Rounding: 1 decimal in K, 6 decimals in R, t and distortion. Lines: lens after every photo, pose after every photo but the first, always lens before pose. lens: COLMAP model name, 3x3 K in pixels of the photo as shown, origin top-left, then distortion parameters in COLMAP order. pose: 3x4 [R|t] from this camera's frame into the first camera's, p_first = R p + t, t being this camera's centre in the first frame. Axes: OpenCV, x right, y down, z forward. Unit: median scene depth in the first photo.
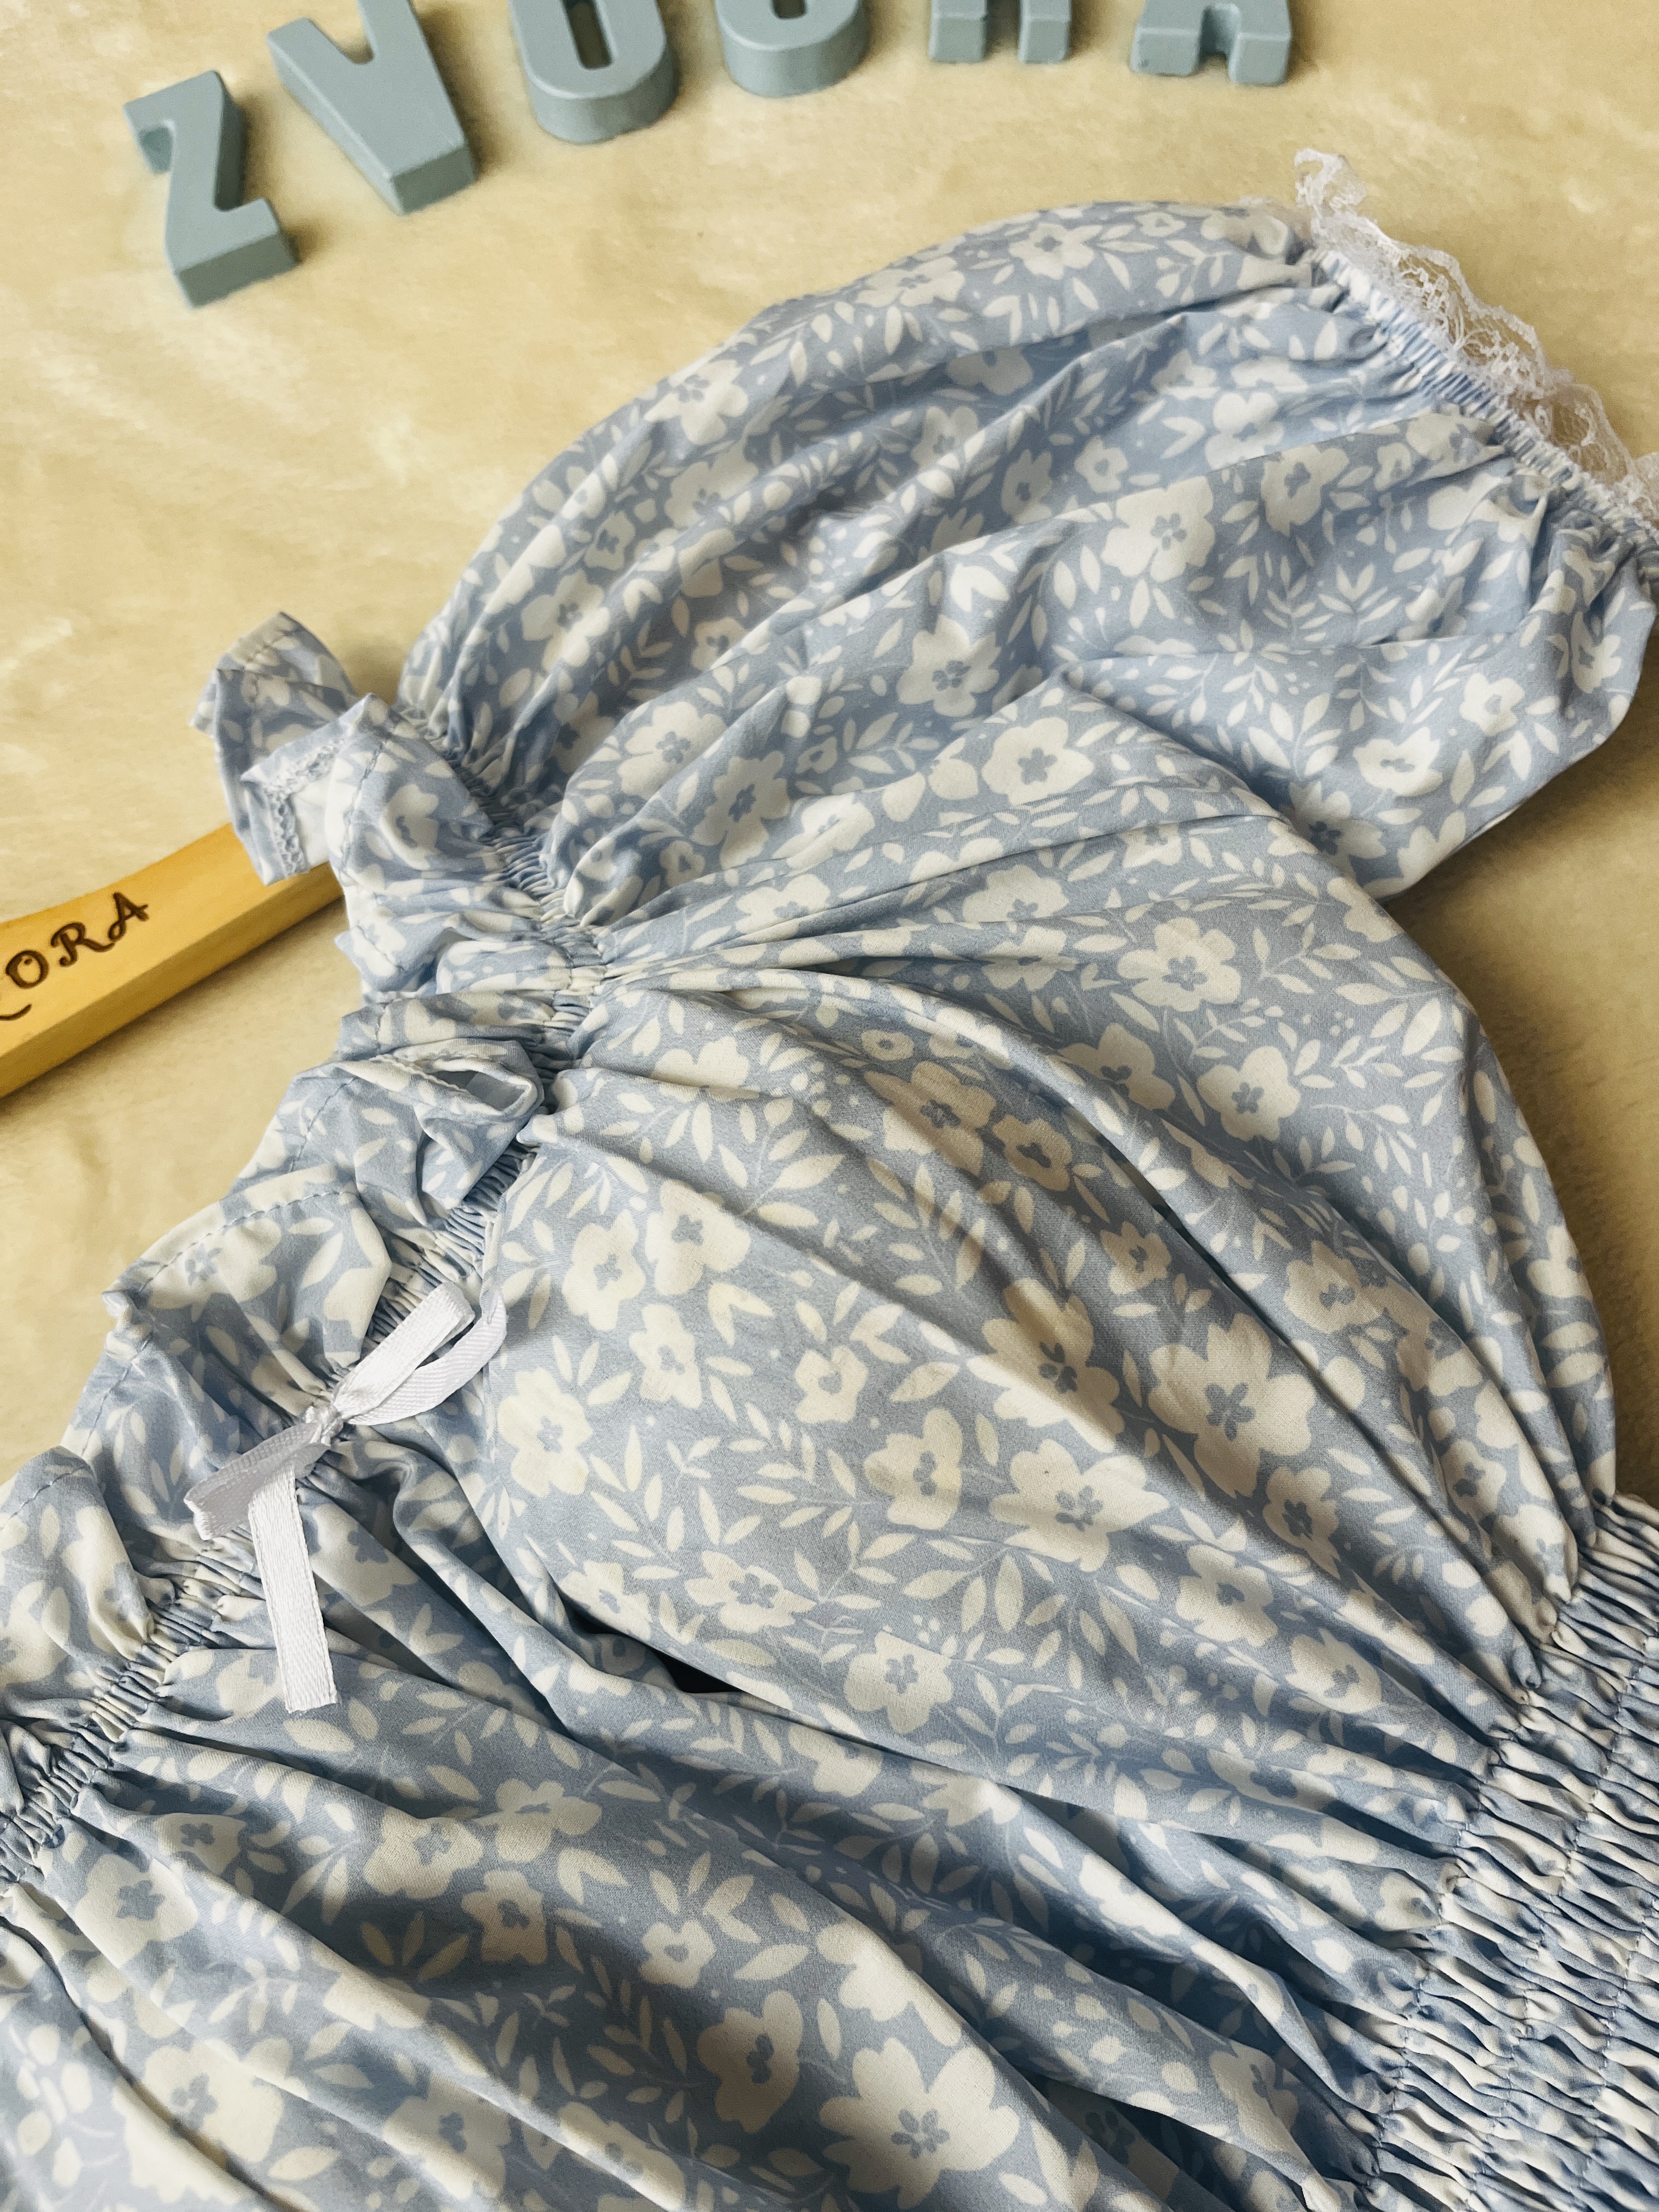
lens RADIAL K [[1690.5, 0, 825.1], [0, 1690.5, 1105.2], [0, 0, 1]] dist [0.037946, -0.073771]
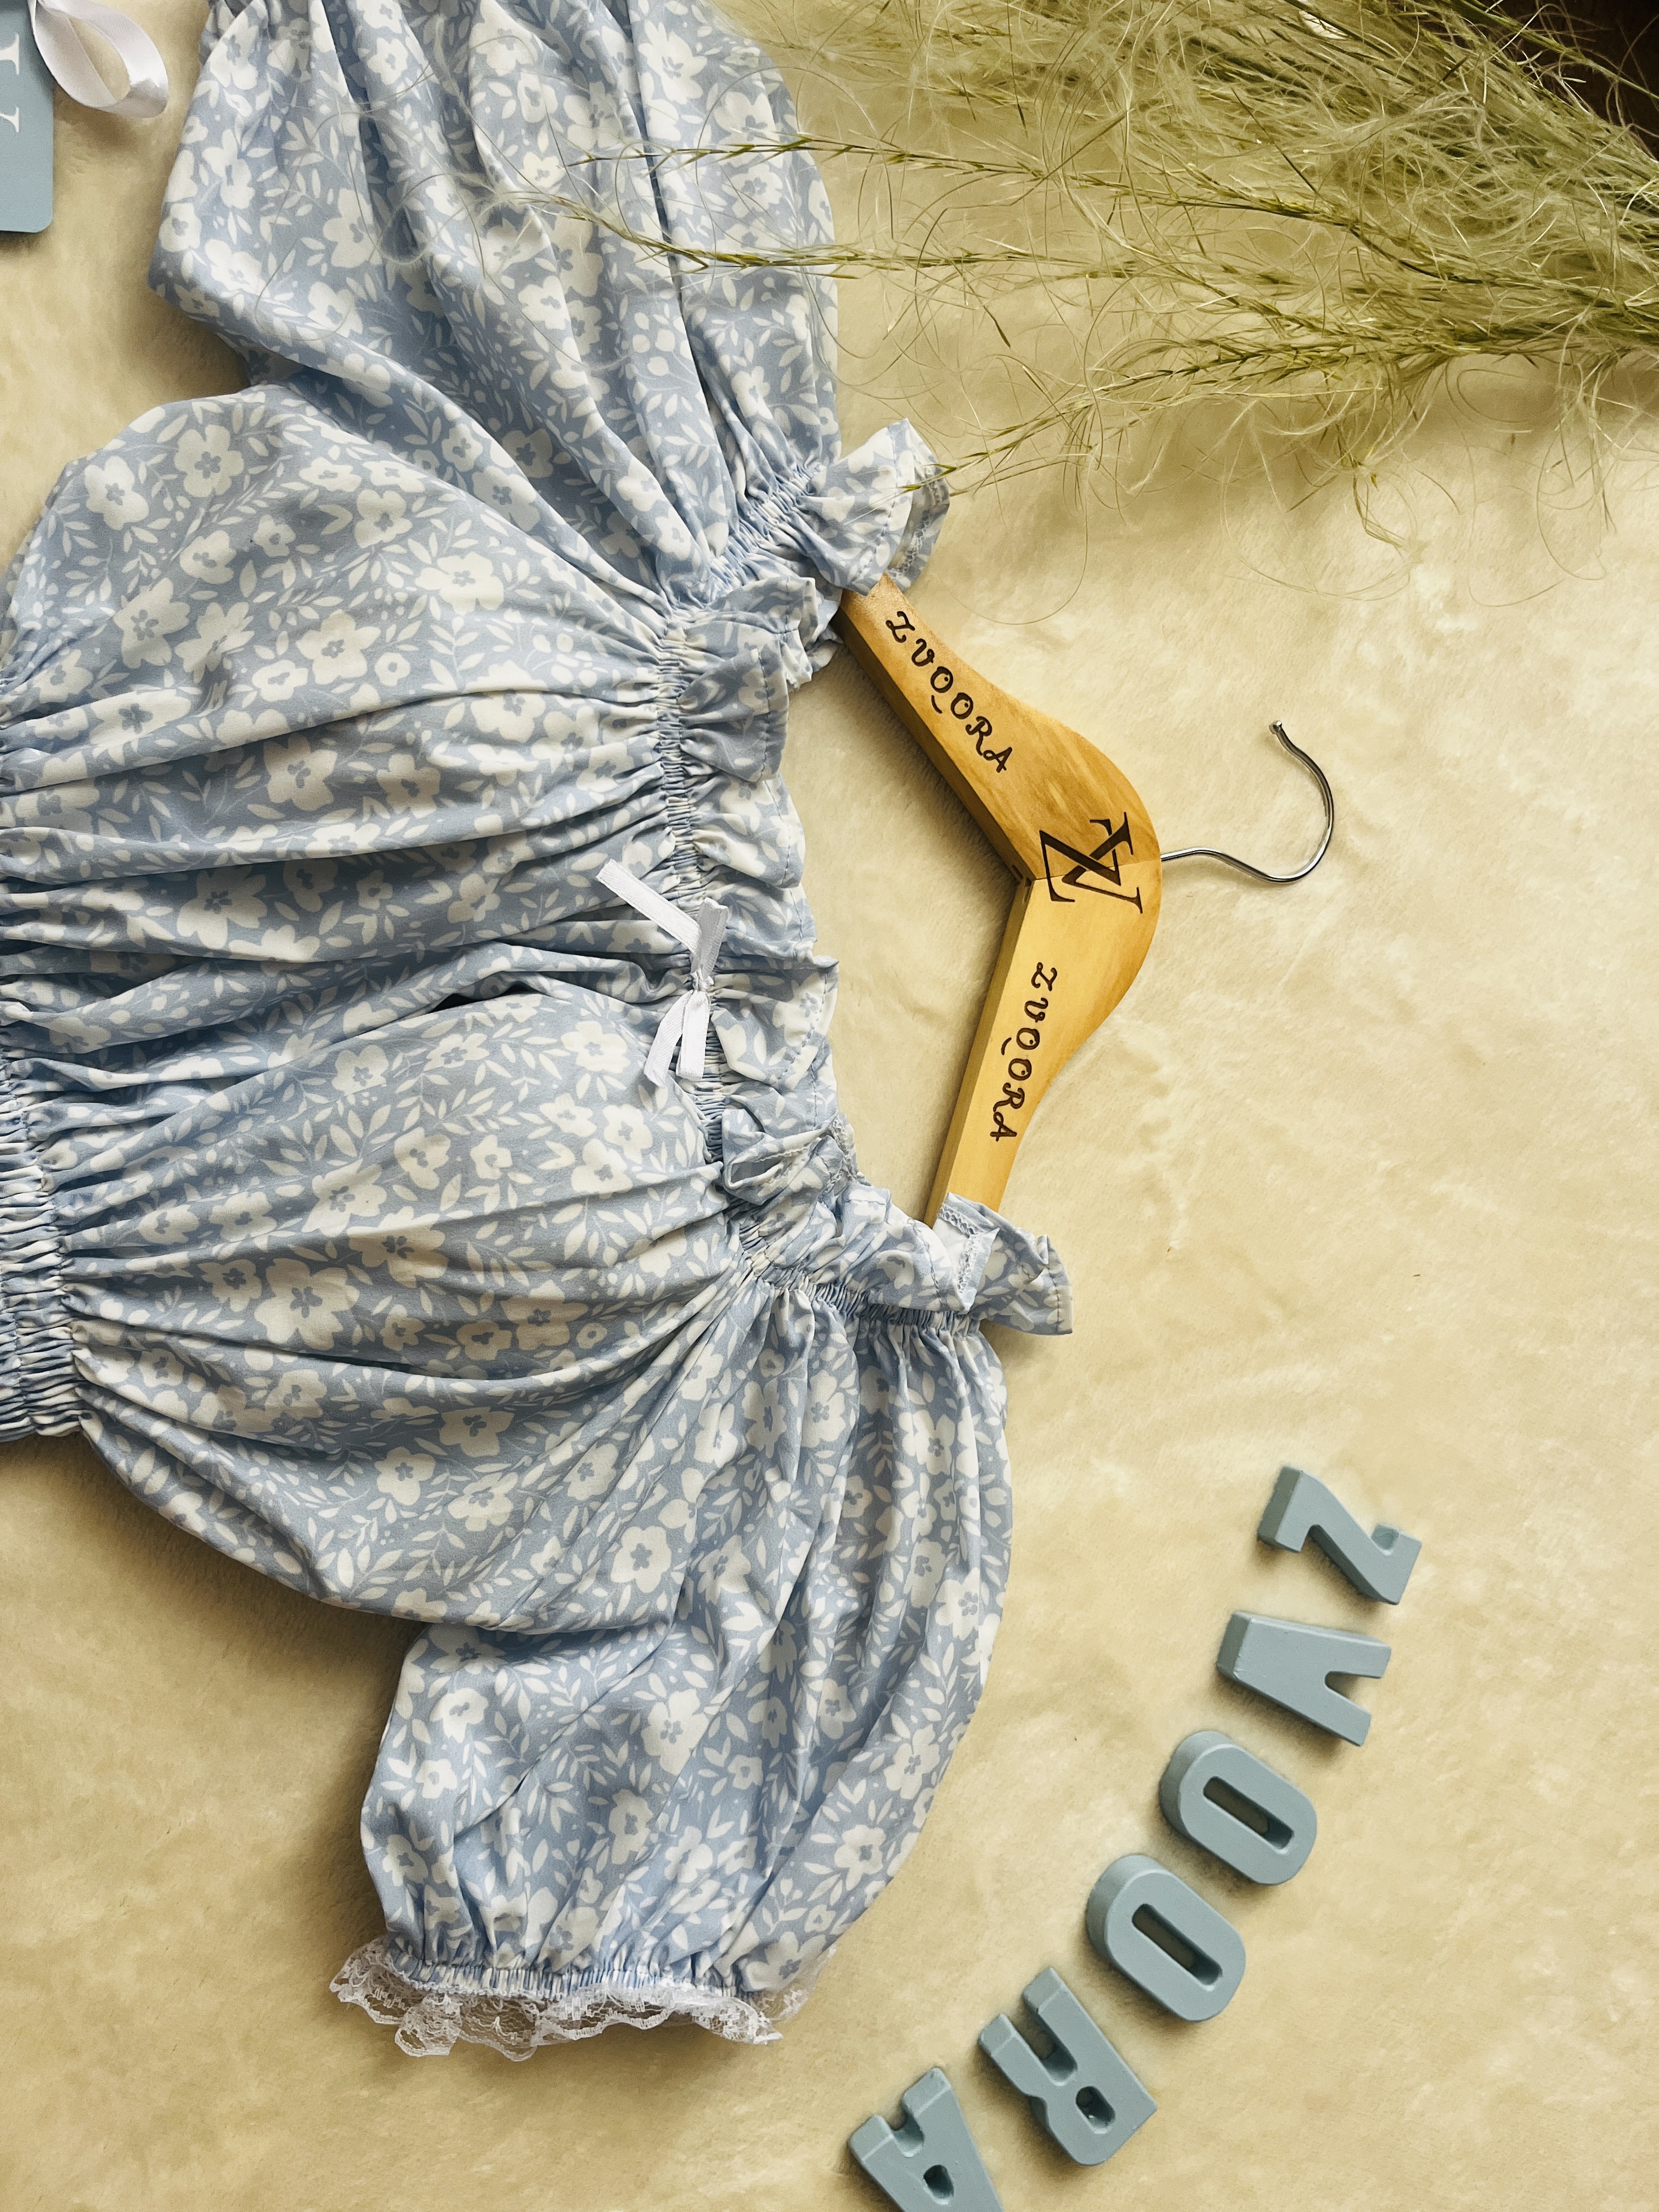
lens RADIAL K [[1690.5, 0, 825.1], [0, 1690.5, 1105.2], [0, 0, 1]] dist [0.037946, -0.073771]
pose [[-0.748418, 0.627708, -0.214136, 0.078387], [-0.661314, -0.730801, 0.169095, -0.306688], [-0.050348, 0.268165, 0.962057, -0.725373]]
